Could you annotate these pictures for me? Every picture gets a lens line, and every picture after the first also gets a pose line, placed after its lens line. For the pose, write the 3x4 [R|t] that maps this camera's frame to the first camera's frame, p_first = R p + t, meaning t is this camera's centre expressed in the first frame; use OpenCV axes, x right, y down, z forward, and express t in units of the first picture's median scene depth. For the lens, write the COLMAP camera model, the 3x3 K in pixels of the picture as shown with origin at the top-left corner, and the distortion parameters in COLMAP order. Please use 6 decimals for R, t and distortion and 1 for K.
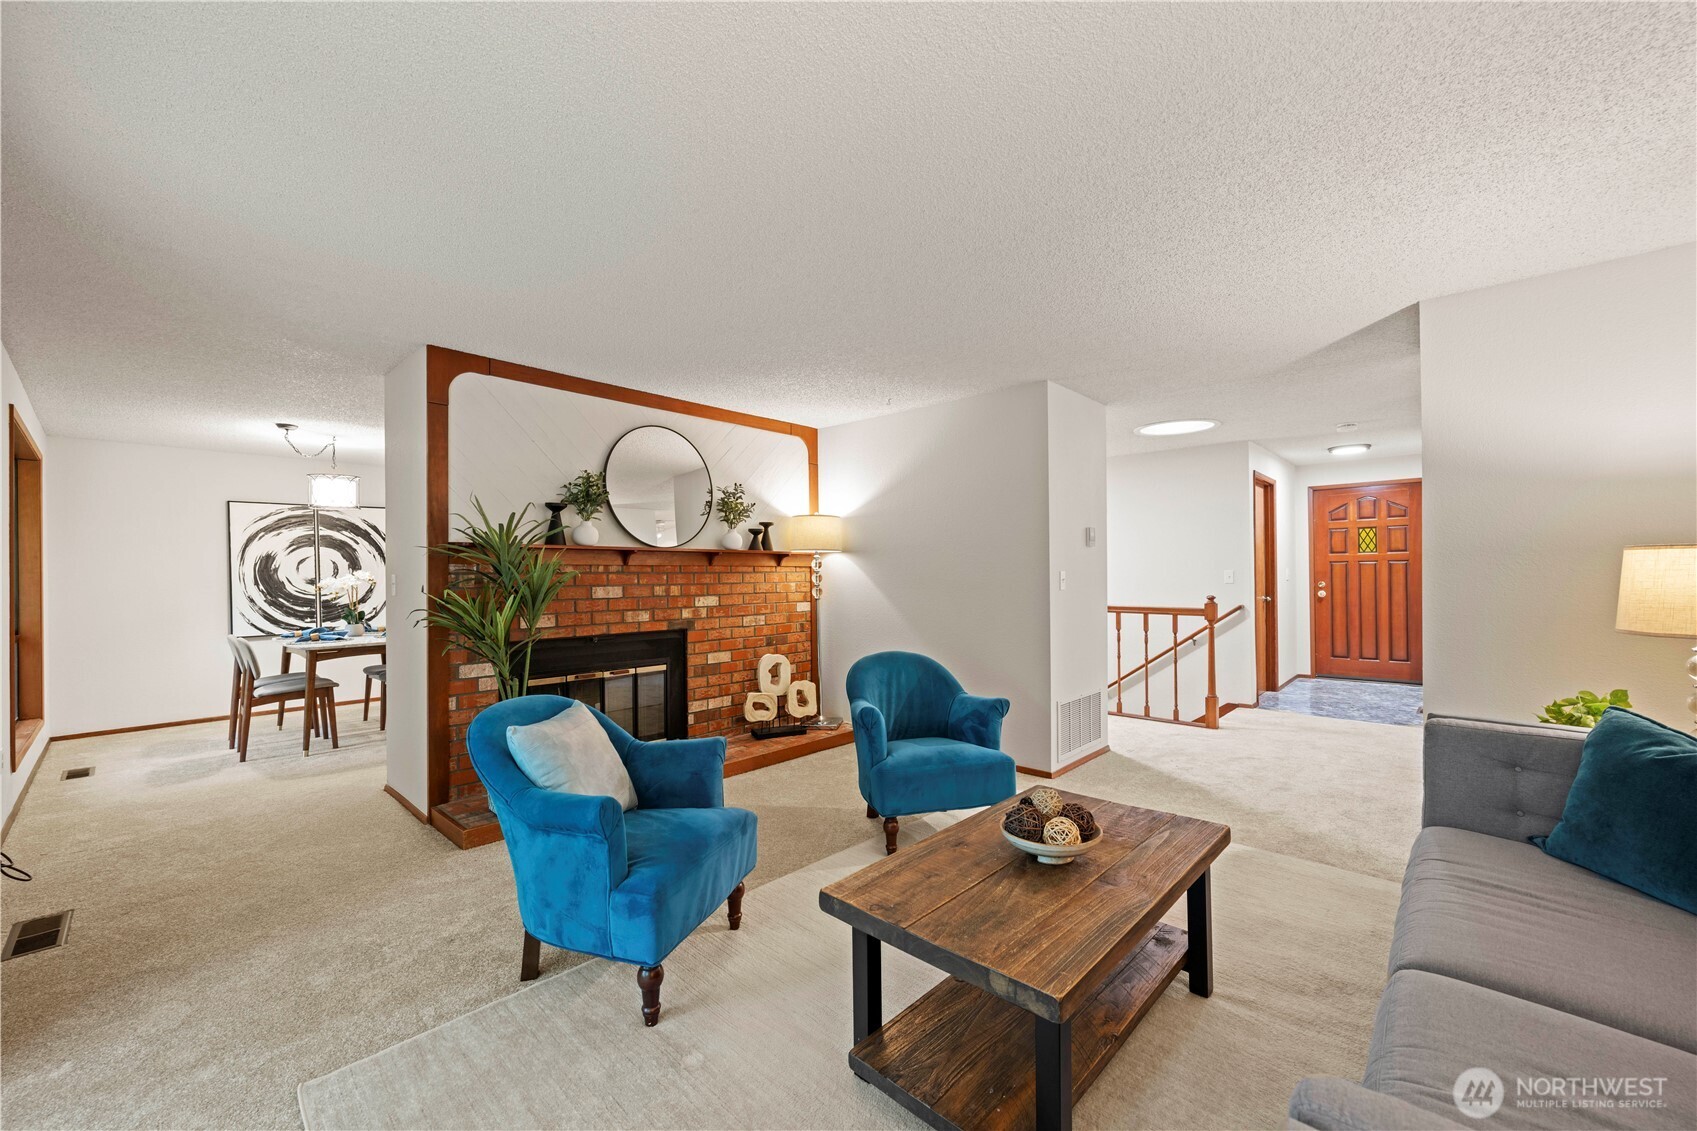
lens RADIAL K [[677.4, 0, 852.4], [0, 677.4, 572.6], [0, 0, 1]] dist [-0.001951, -0.000249]
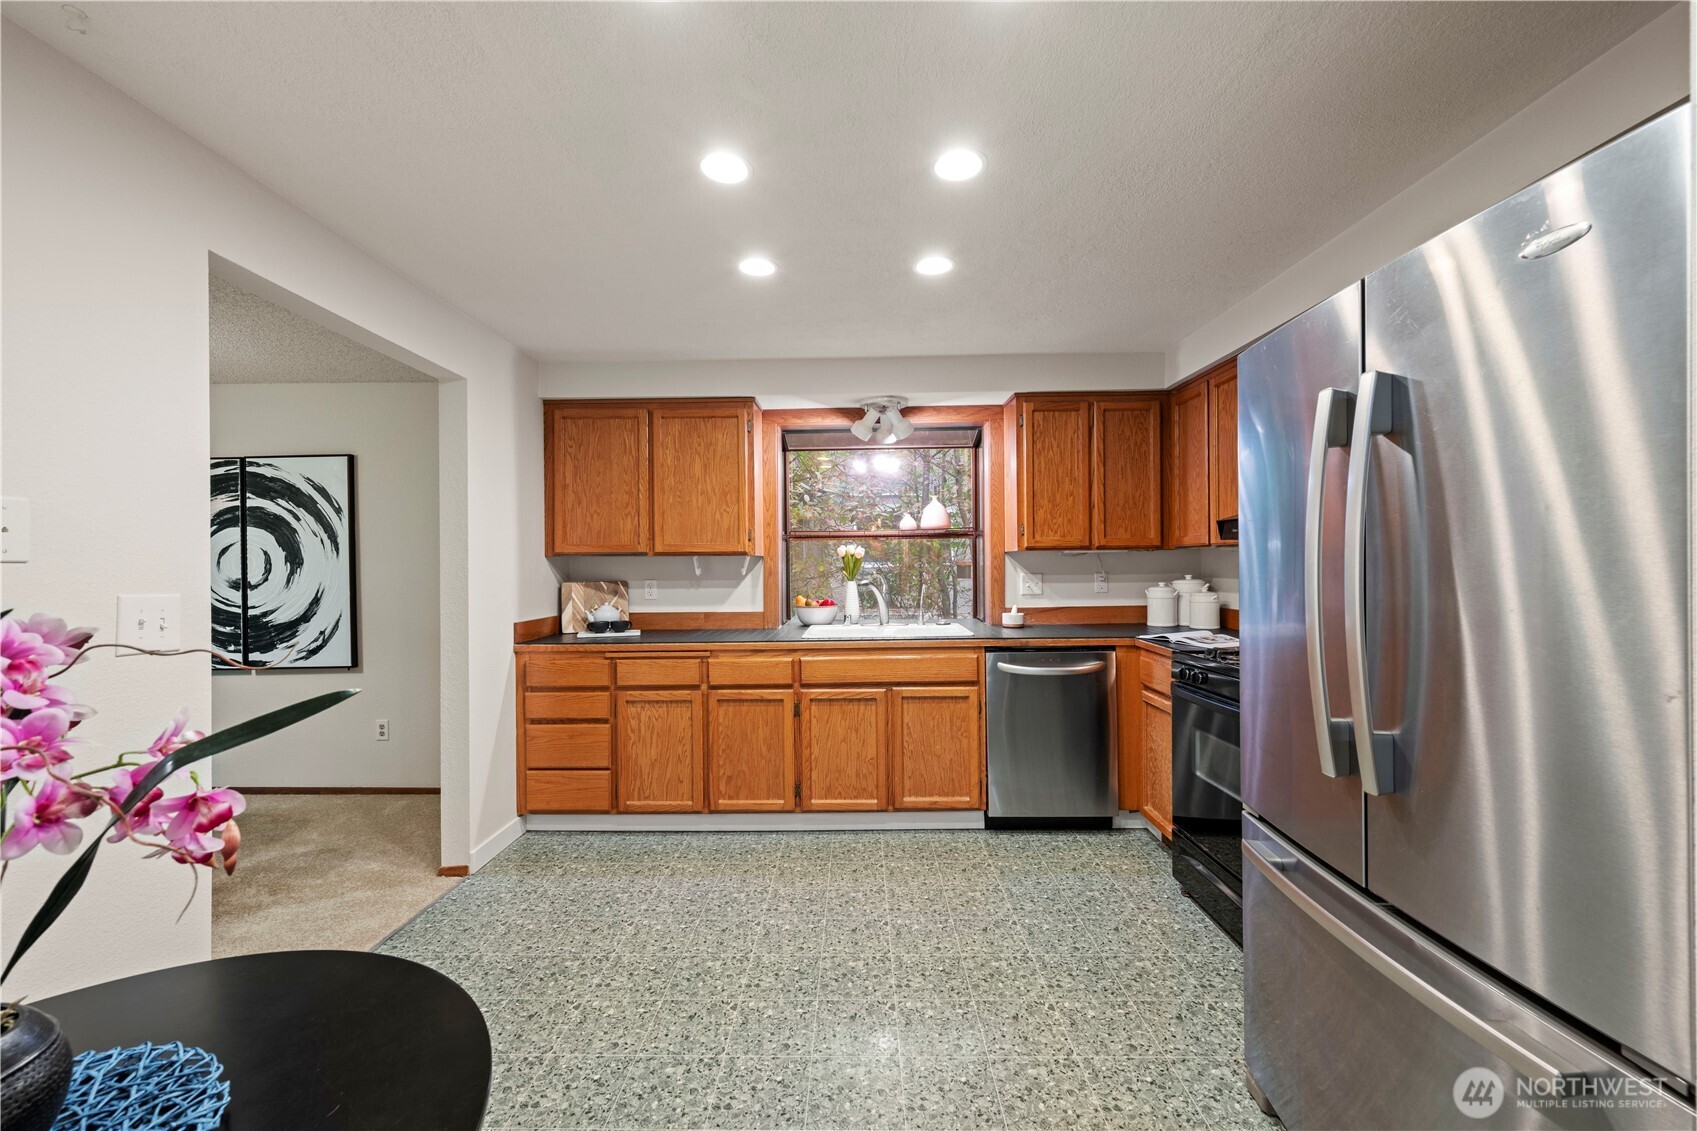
lens RADIAL K [[664.6, 0, 848.5], [0, 664.6, 565.5], [0, 0, 1]] dist [-0.000073, -0.000004]
pose [[0.669165, 0.009236, -0.743056, 0.006187], [-0.001536, 0.999938, 0.011045, -0.011054], [0.743112, -0.006250, 0.669138, 1.010210]]
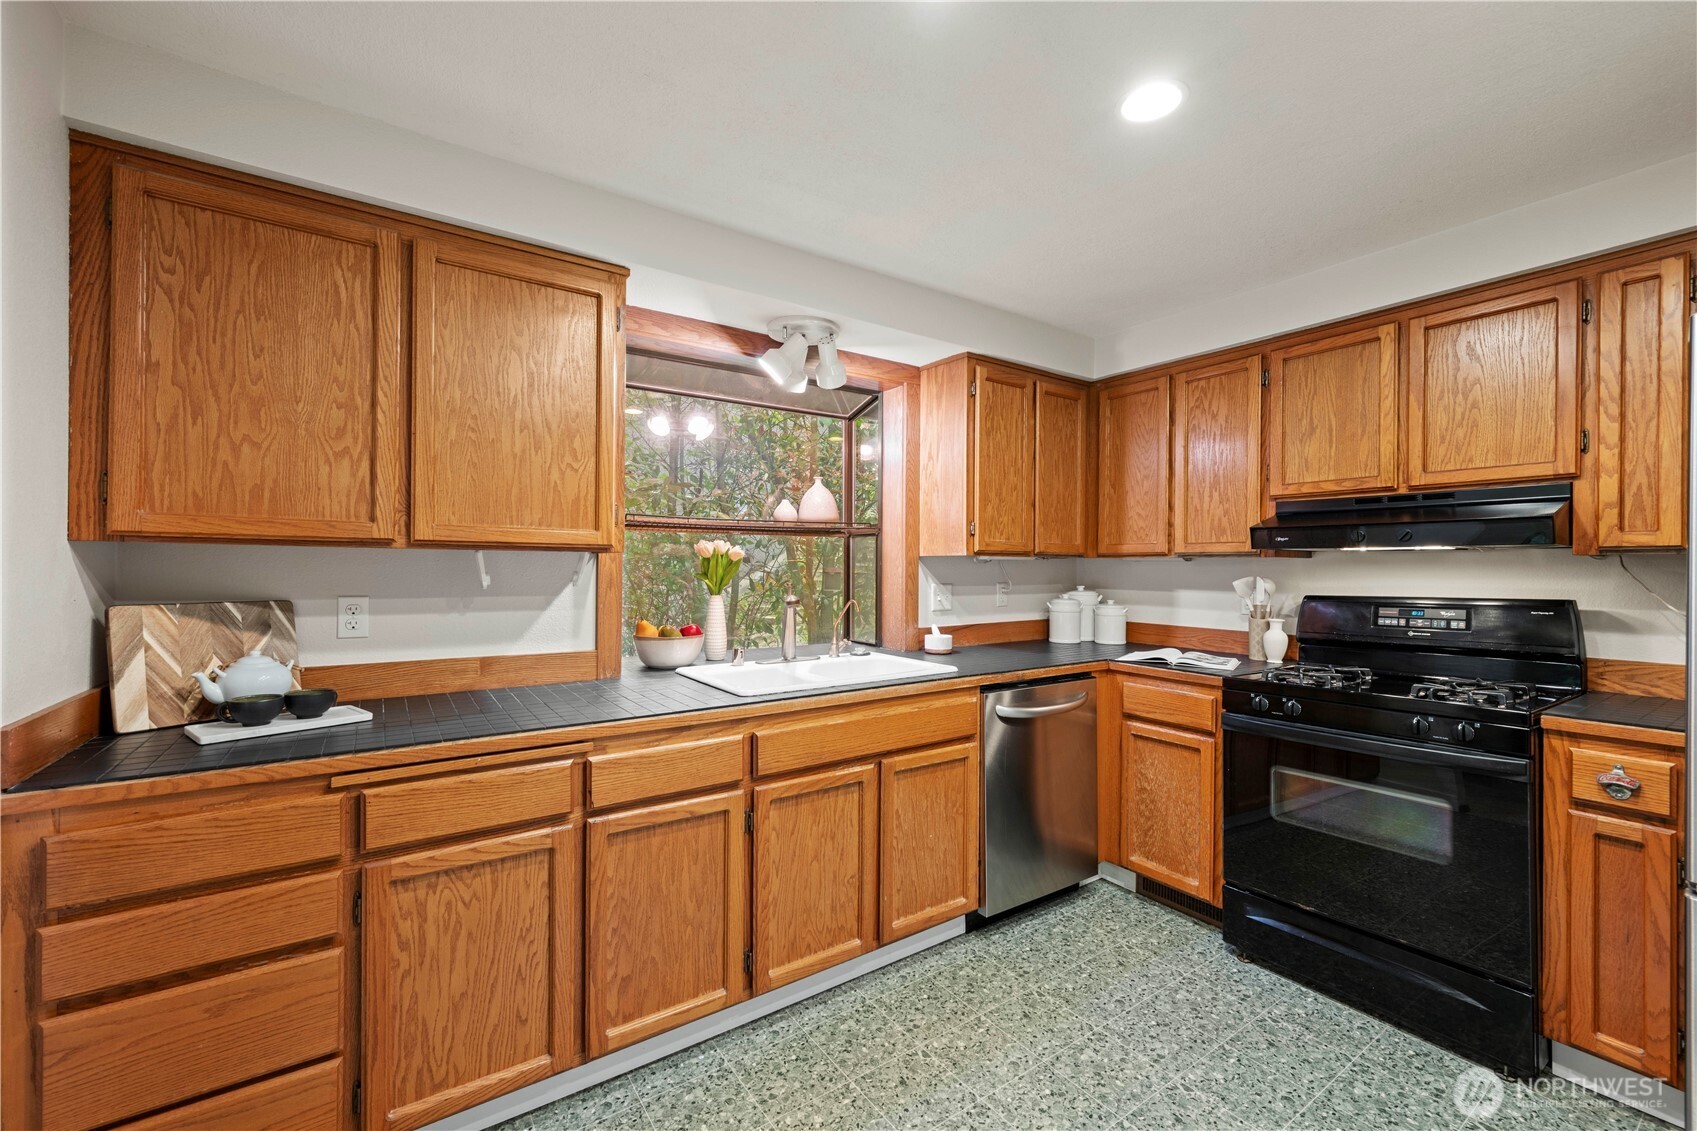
lens RADIAL K [[686.9, 0, 849.8], [0, 686.9, 568.4], [0, 0, 1]] dist [-0.000752, 0.000096]
pose [[0.975023, 0.019525, -0.221244, -0.280215], [-0.019619, 0.999806, 0.001770, -0.008406], [0.221235, 0.002615, 0.975217, 1.034941]]
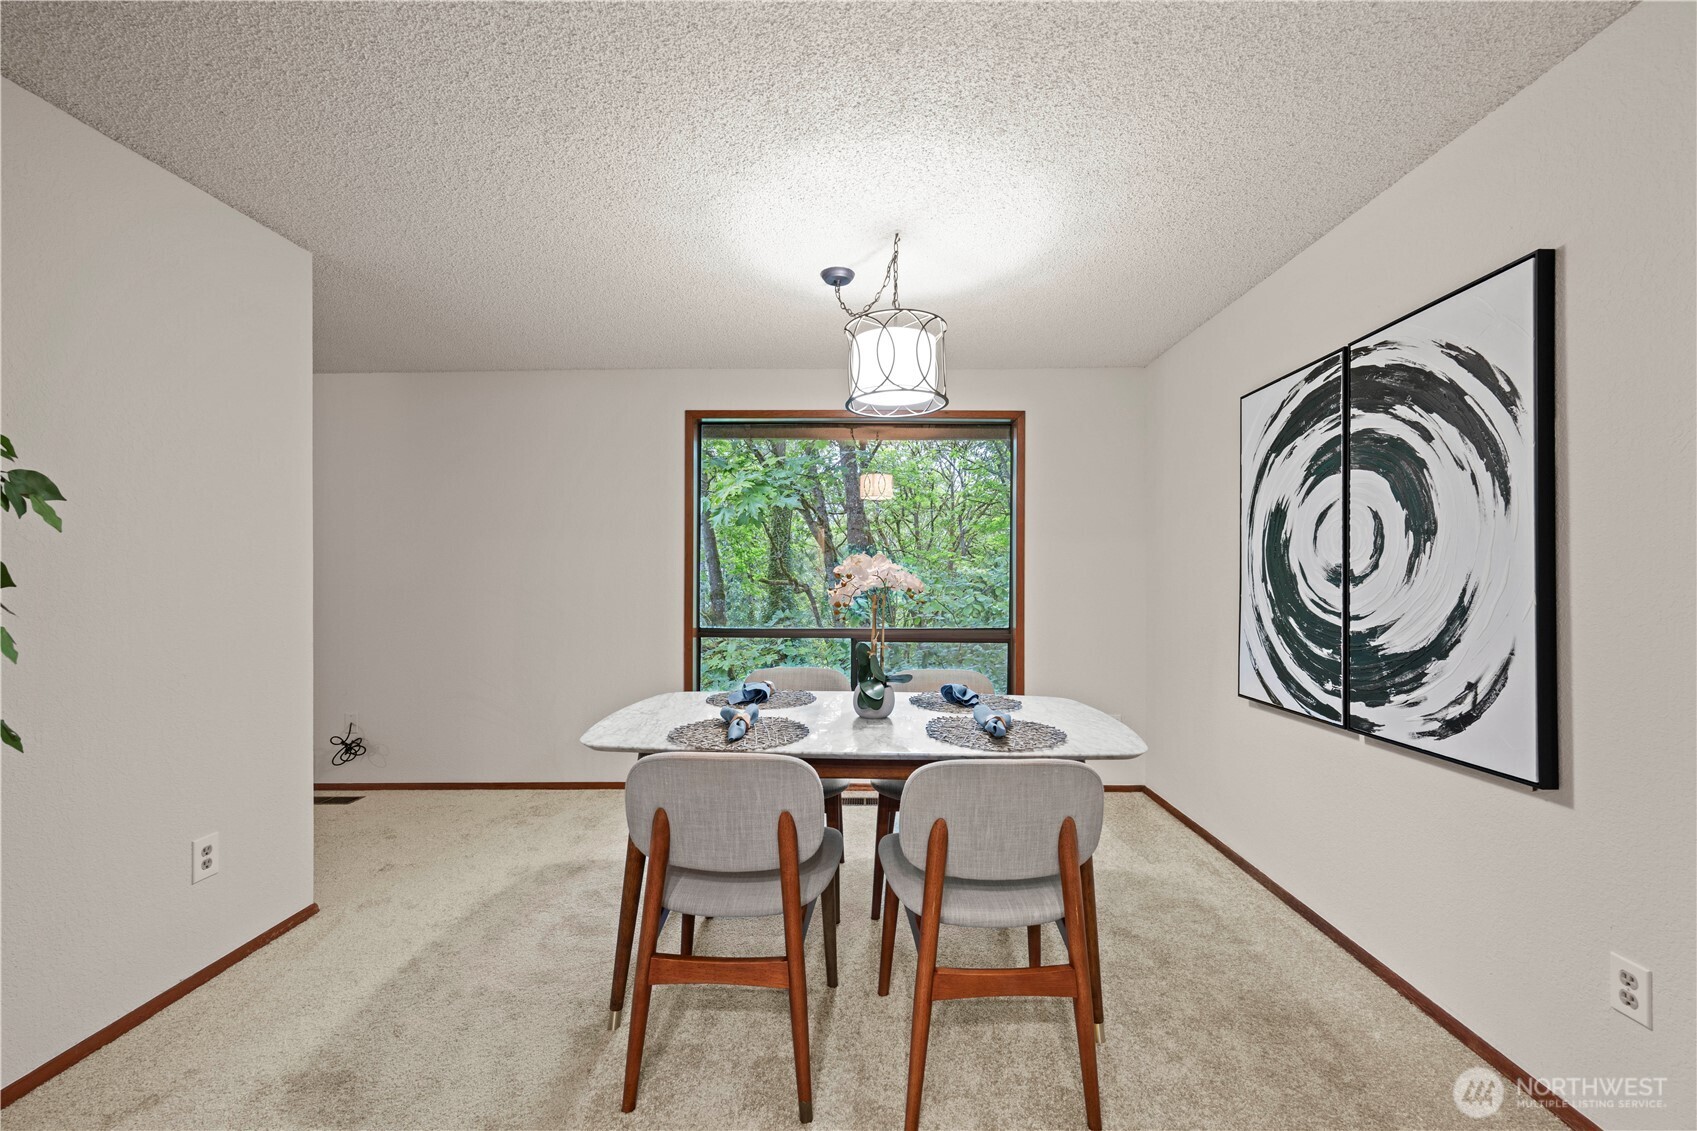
lens RADIAL K [[677.4, 0, 852.4], [0, 677.4, 572.6], [0, 0, 1]] dist [-0.001951, -0.000249]
pose [[-0.746358, 0.007715, -0.665500, -0.390645], [0.004416, 0.999968, 0.006640, 0.008658], [0.665530, 0.002017, -0.746368, 1.093526]]
